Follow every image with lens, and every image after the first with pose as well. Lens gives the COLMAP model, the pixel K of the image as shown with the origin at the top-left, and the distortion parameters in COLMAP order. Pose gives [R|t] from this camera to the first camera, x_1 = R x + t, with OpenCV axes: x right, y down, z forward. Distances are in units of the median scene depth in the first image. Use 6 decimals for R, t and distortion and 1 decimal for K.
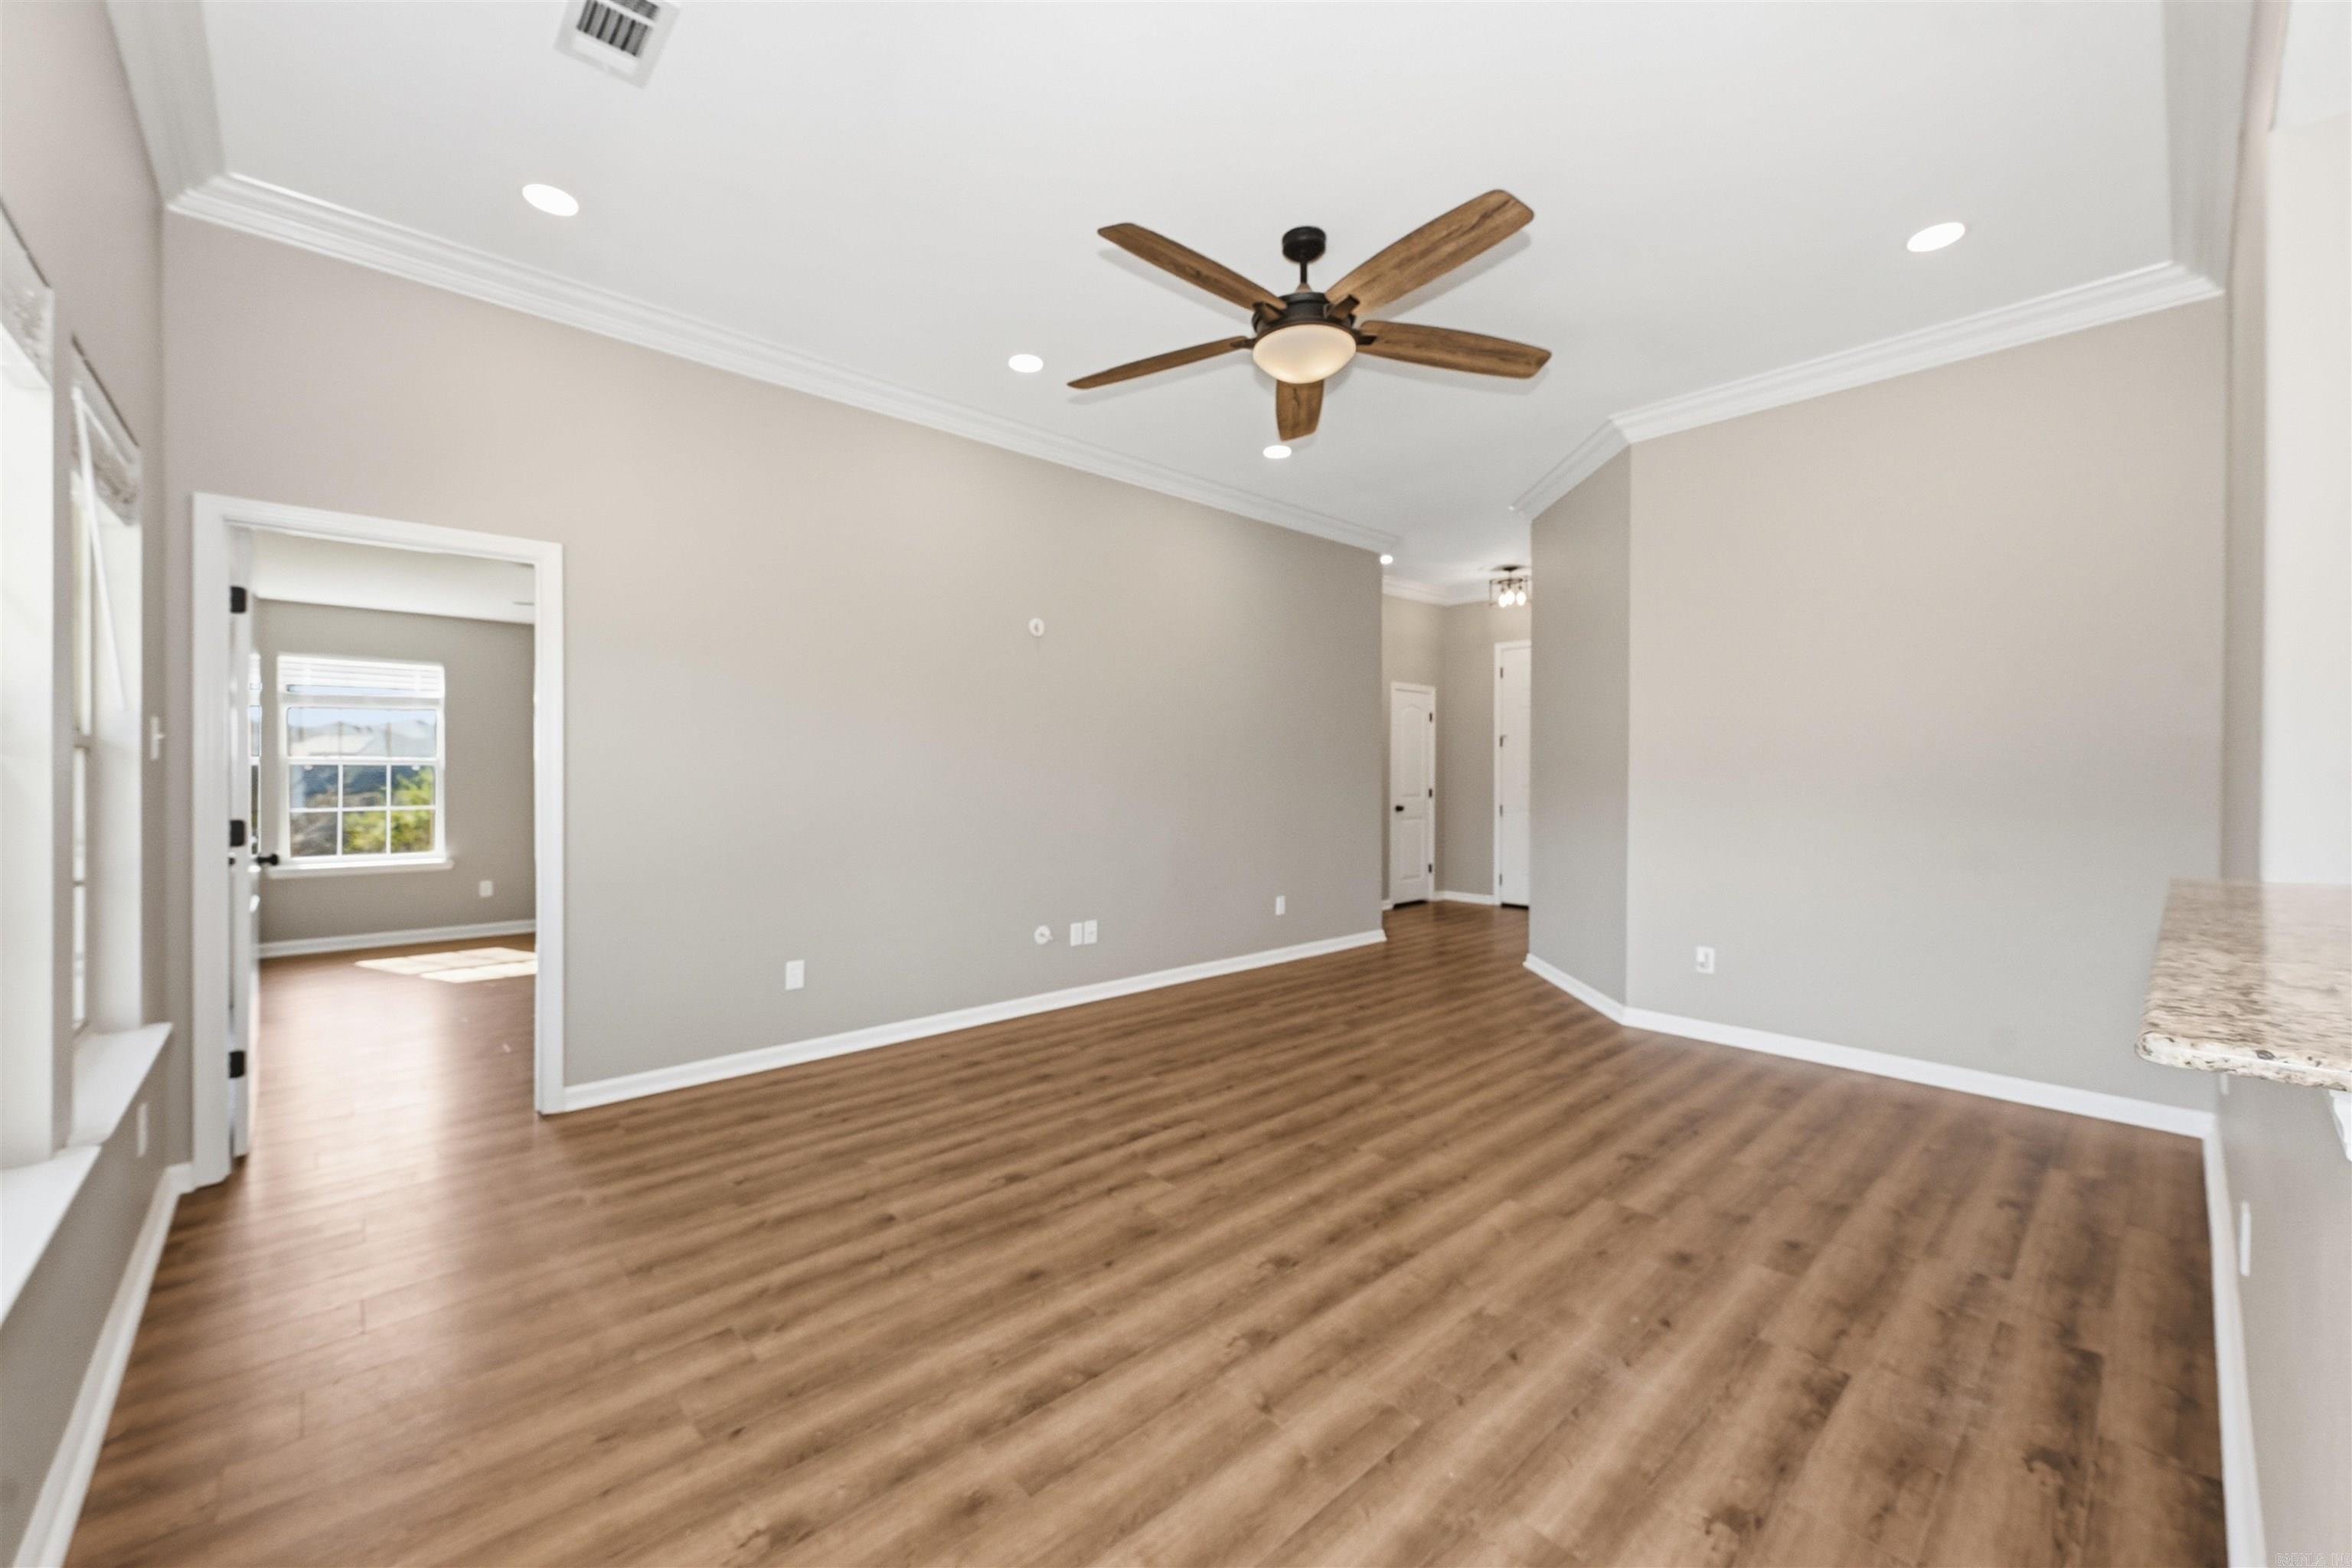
lens RADIAL K [[933.8, 0, 1172.4], [0, 933.8, 775.6], [0, 0, 1]] dist [0.001463, -0.000221]
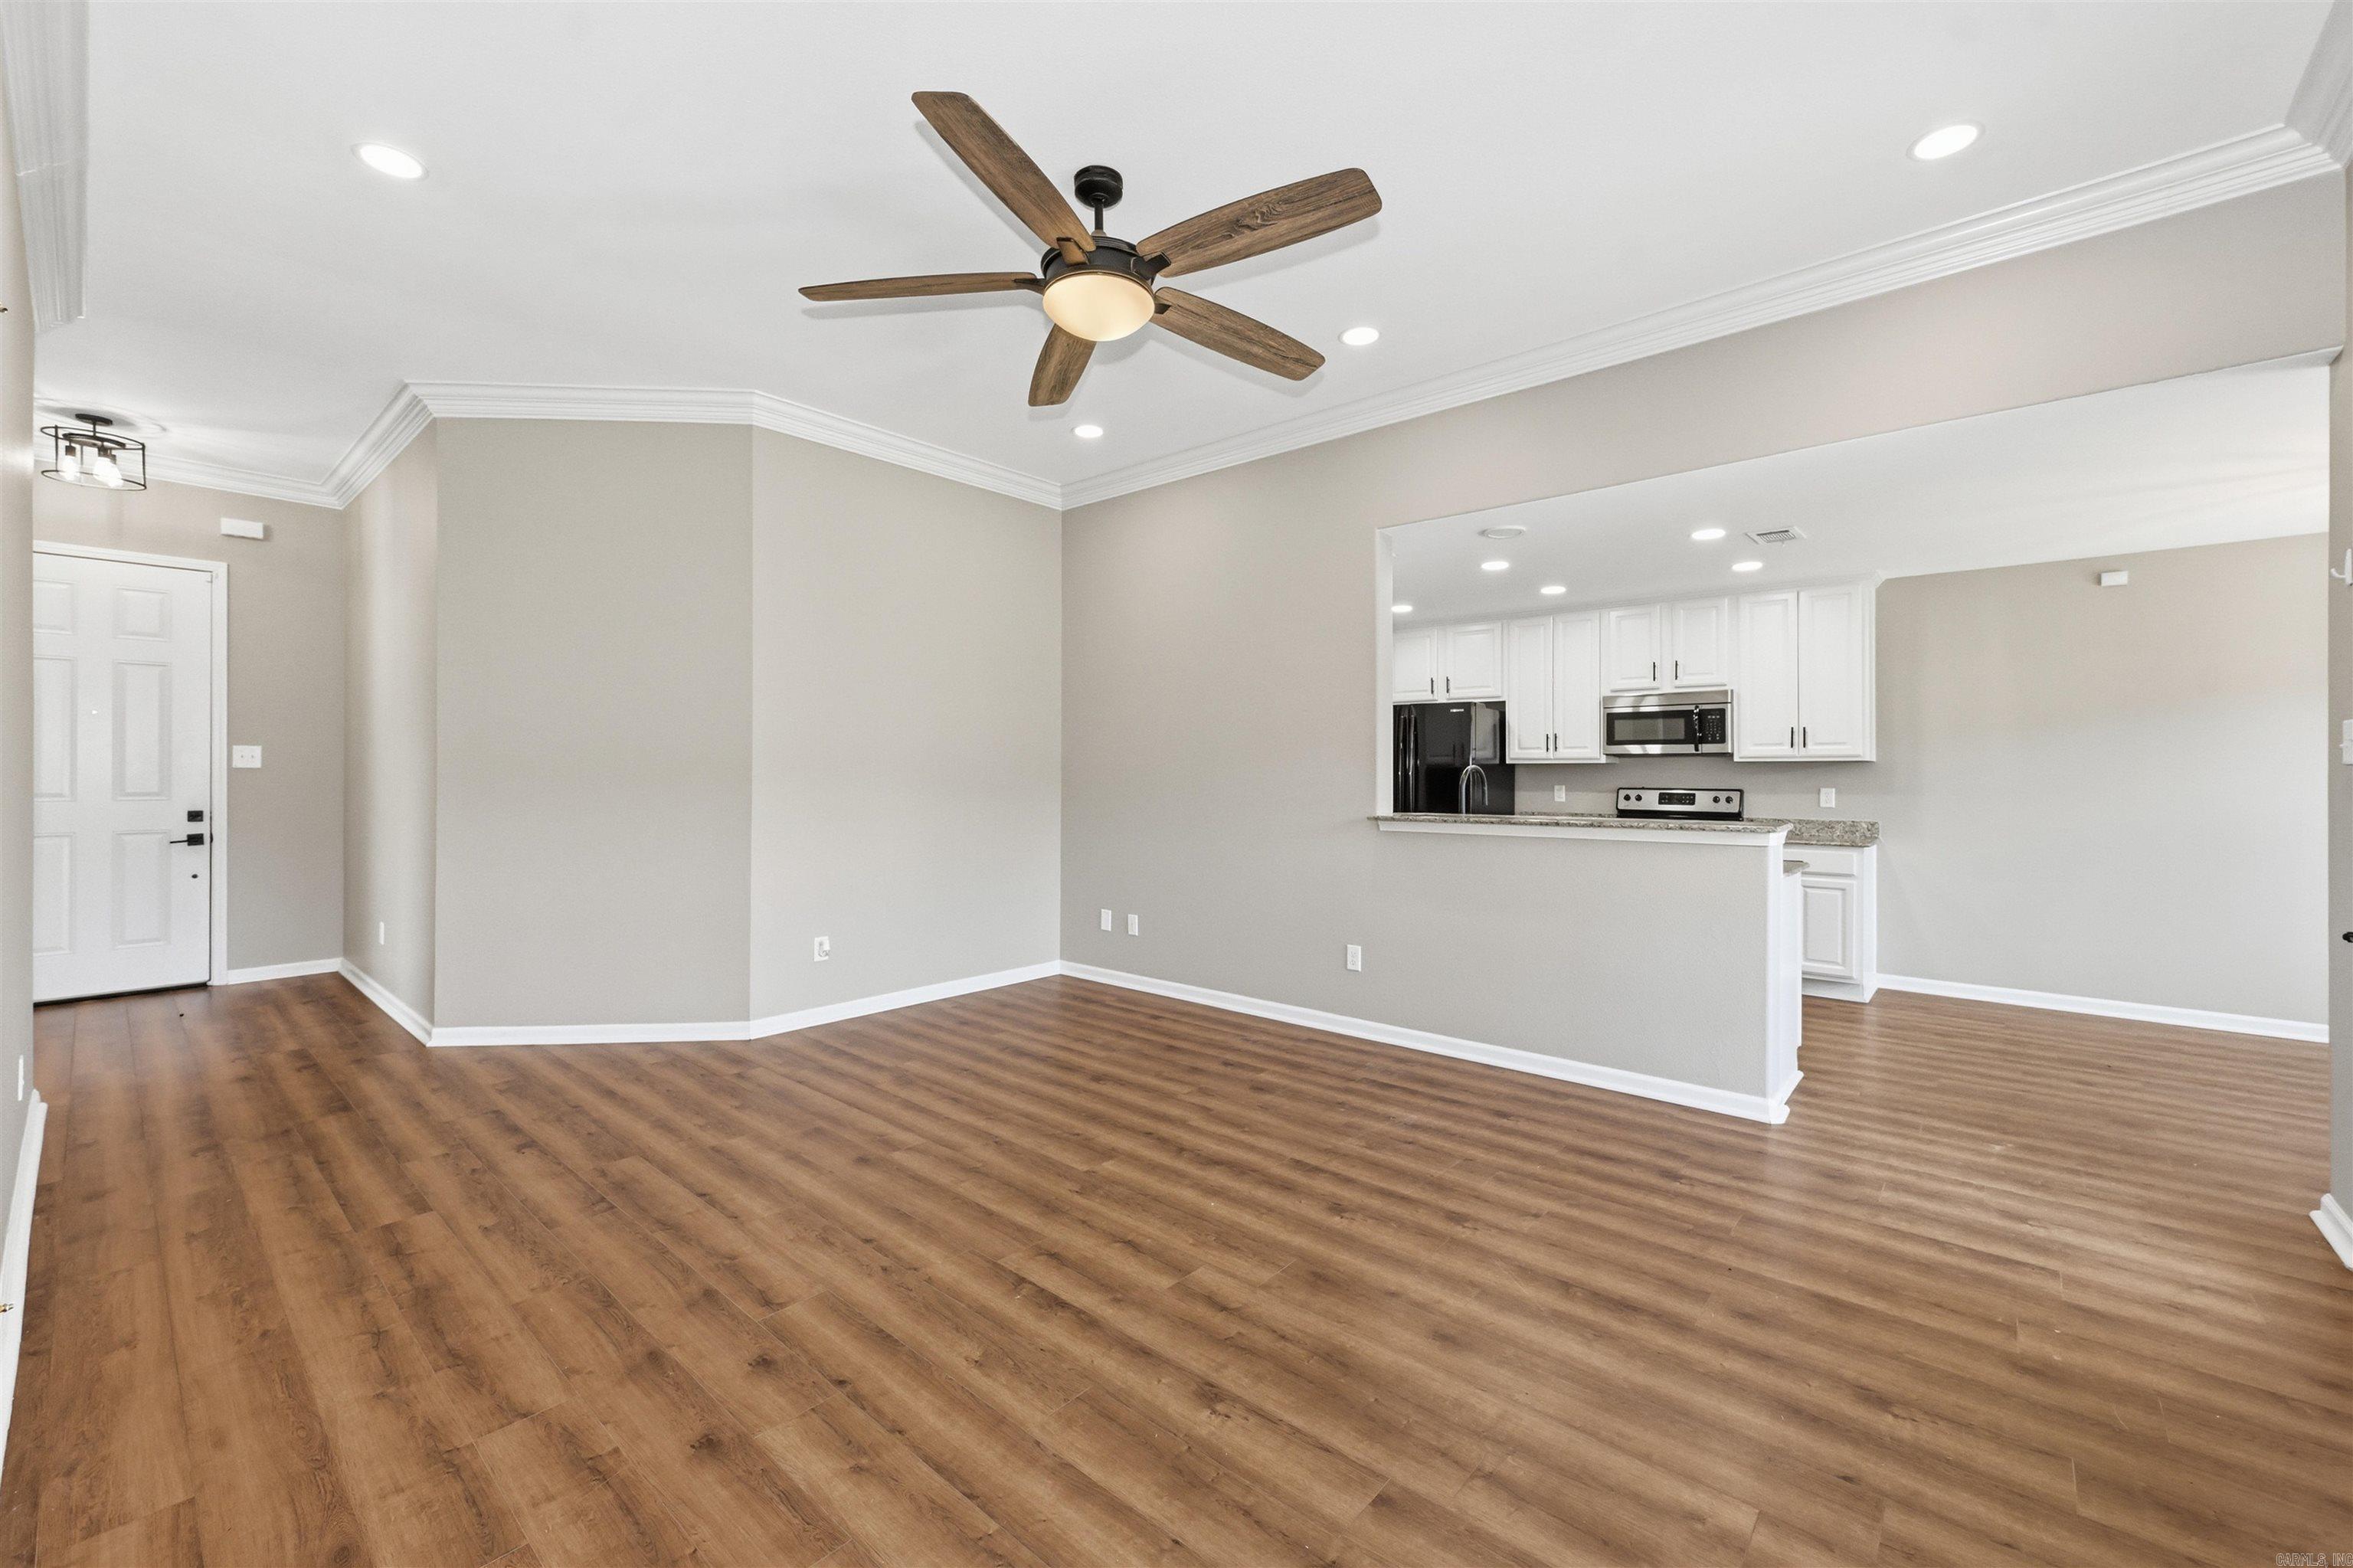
lens RADIAL K [[934.2, 0, 1172.9], [0, 934.2, 775.6], [0, 0, 1]] dist [0.001463, -0.000221]
pose [[-0.106422, -0.005669, 0.994305, -0.733826], [0.002286, 0.999980, 0.005946, -0.009490], [-0.994318, 0.002906, -0.106406, 0.980640]]
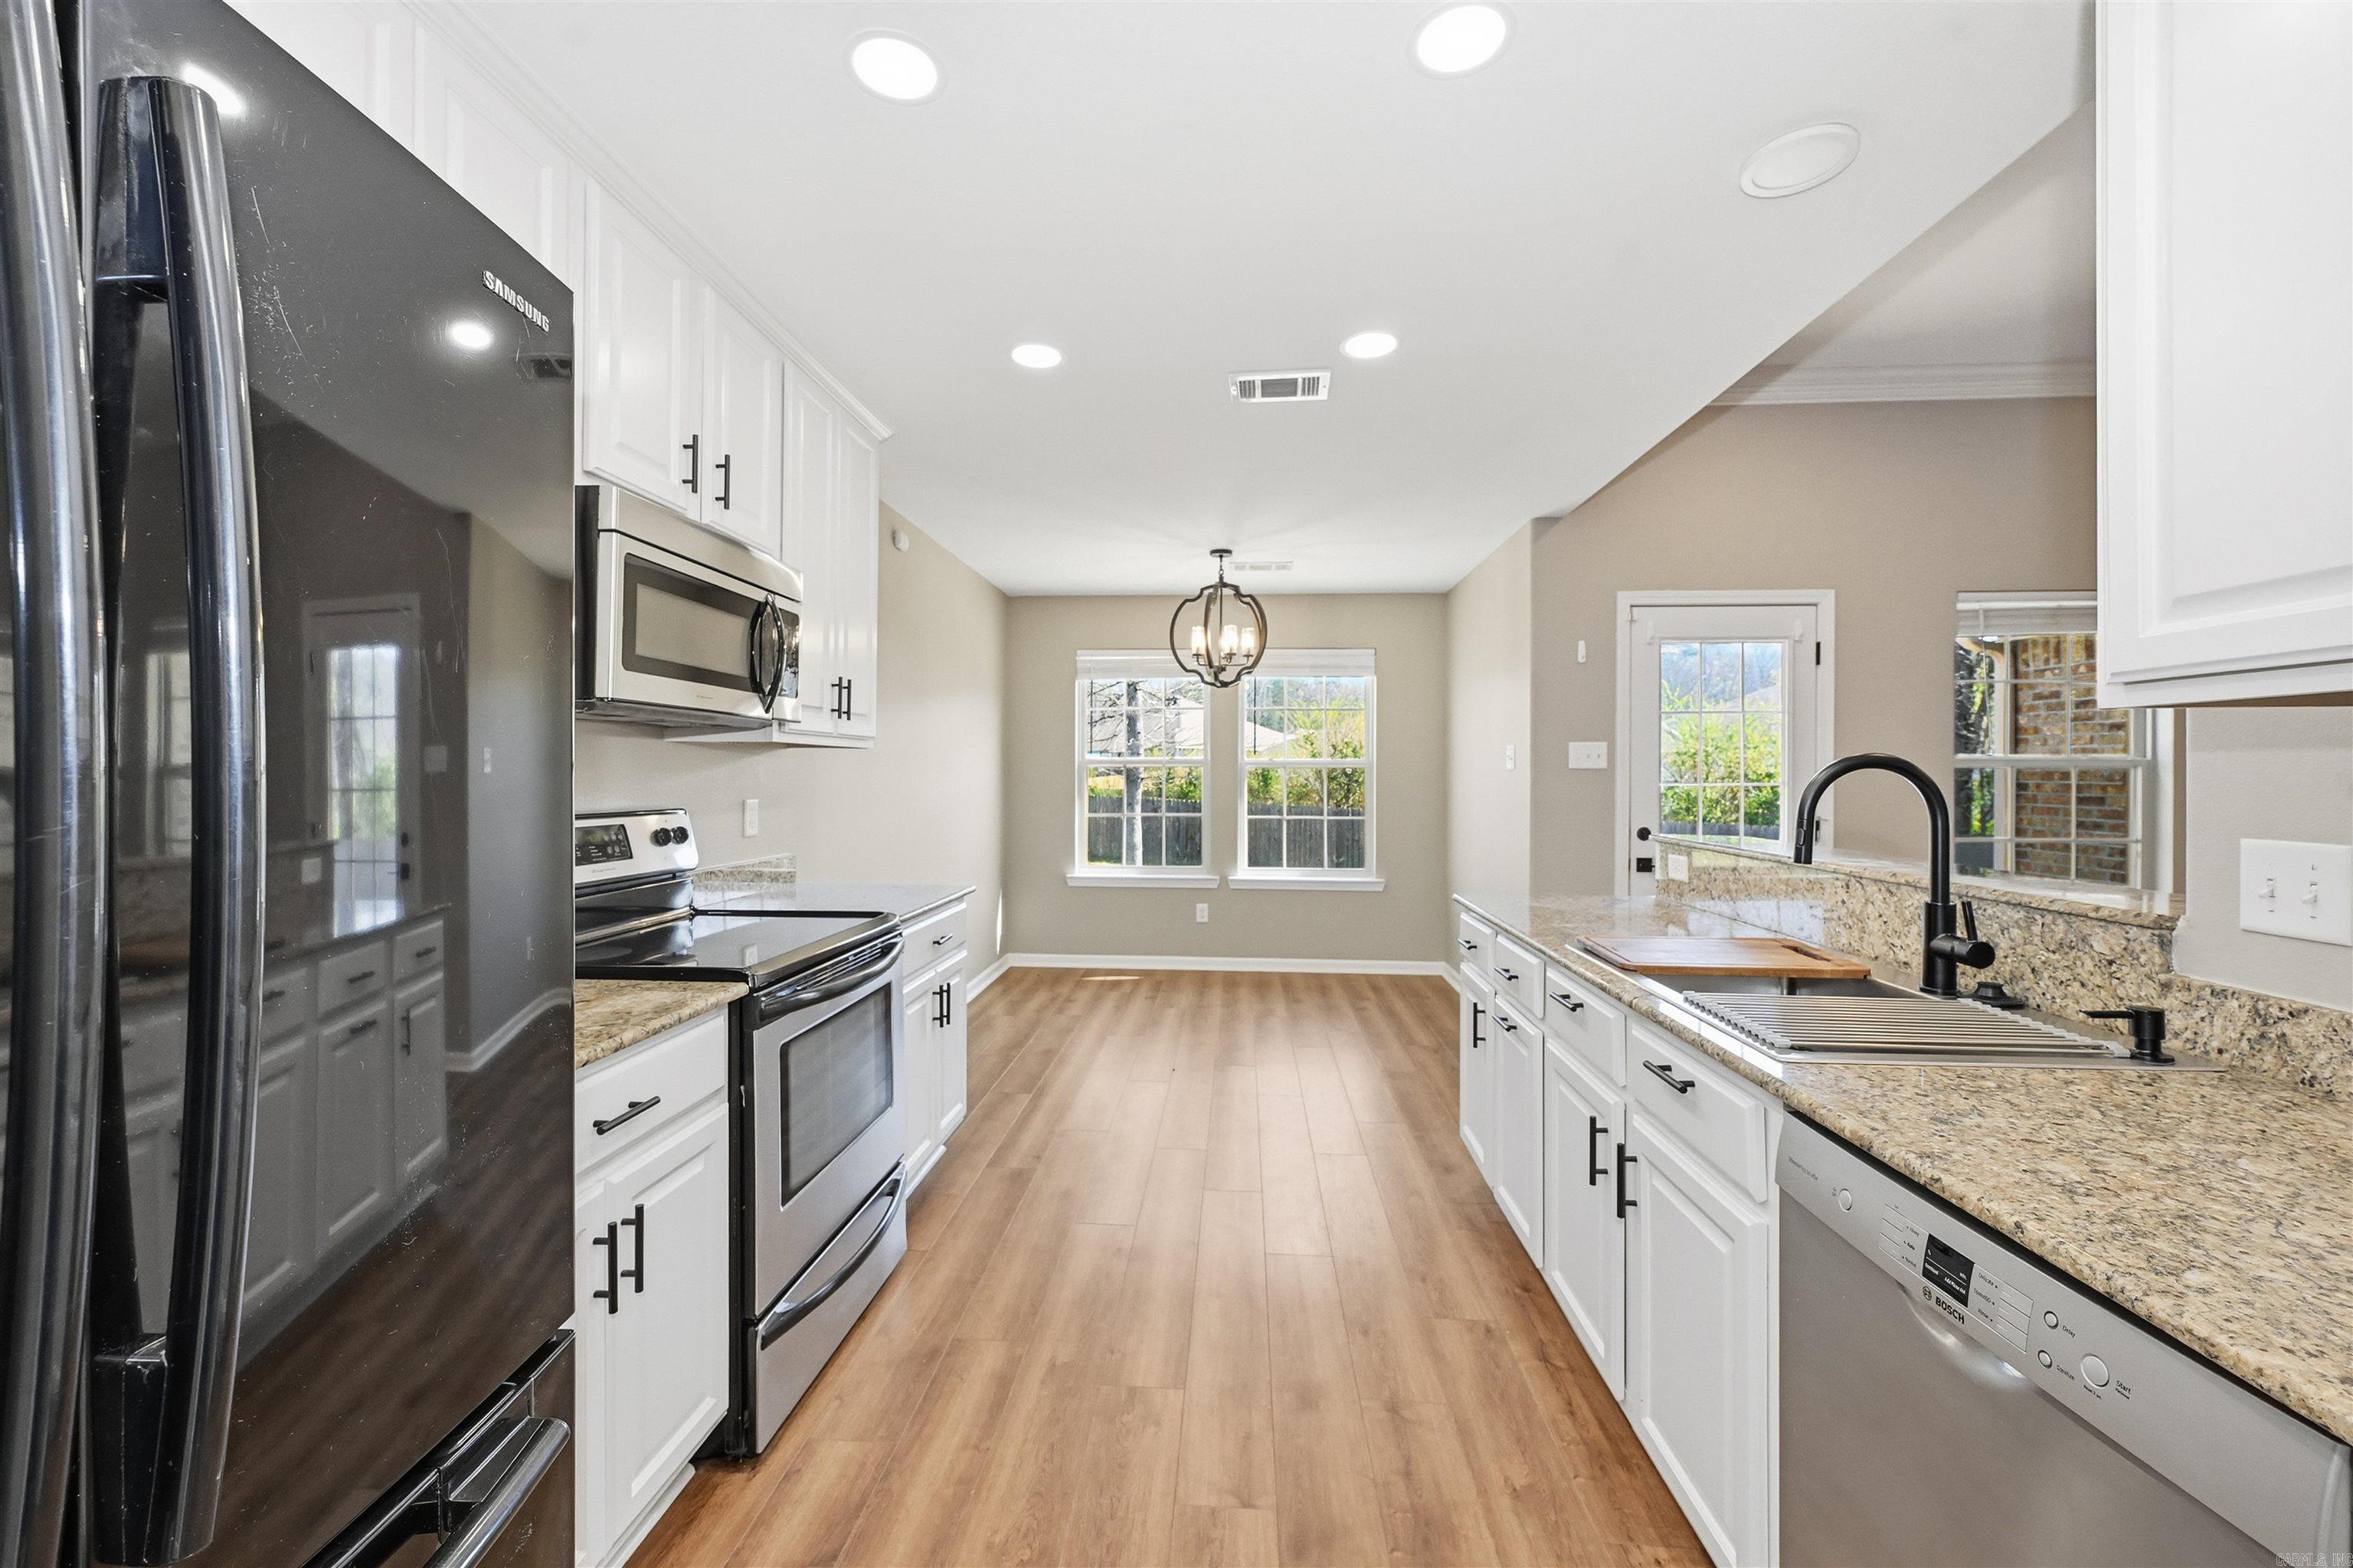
lens RADIAL K [[934.2, 0, 1172.9], [0, 934.2, 775.6], [0, 0, 1]] dist [0.001463, -0.000221]
pose [[-0.727281, -0.004468, -0.686325, 1.238877], [-0.007880, 0.999967, 0.001840, 0.000395], [0.686294, 0.006746, -0.727293, 0.486083]]
